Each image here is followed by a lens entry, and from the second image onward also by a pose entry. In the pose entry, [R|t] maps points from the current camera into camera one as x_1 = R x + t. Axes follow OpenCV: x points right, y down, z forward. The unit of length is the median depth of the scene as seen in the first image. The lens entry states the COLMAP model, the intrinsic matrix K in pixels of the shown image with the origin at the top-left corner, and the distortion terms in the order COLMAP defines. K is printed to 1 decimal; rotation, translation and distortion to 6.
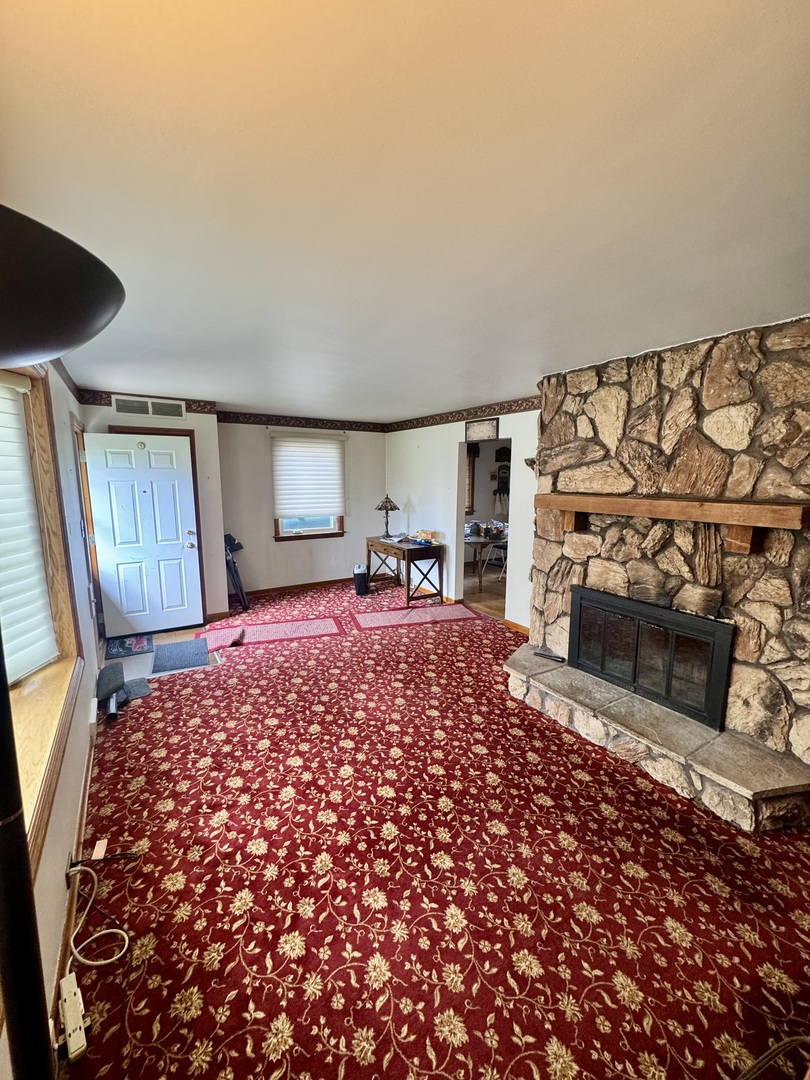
lens RADIAL K [[432.4, 0, 405.0], [0, 432.4, 540.0], [0, 0, 1]] dist [-0.001539, -0.000066]
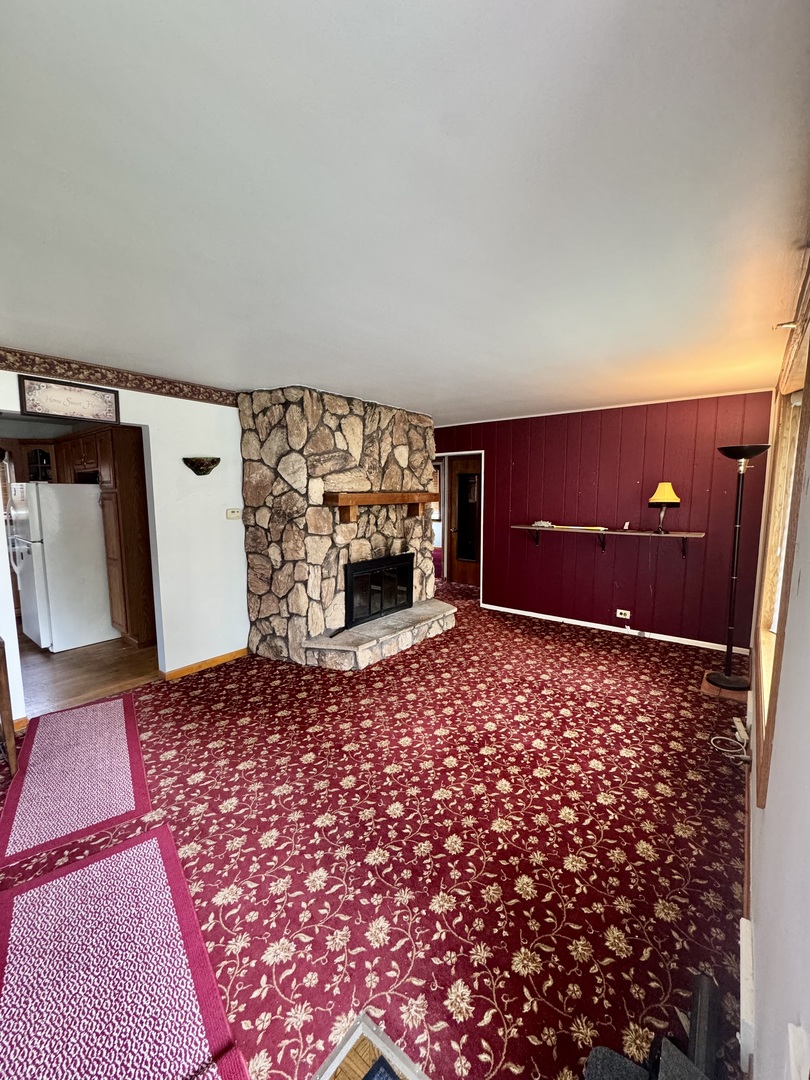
lens RADIAL K [[432.4, 0, 405.0], [0, 432.4, 540.0], [0, 0, 1]] dist [-0.001539, -0.000066]
pose [[-0.325350, -0.110989, 0.939058, -0.884815], [0.143029, 0.975885, 0.164896, -0.157110], [-0.934714, 0.187962, -0.301629, 1.252116]]
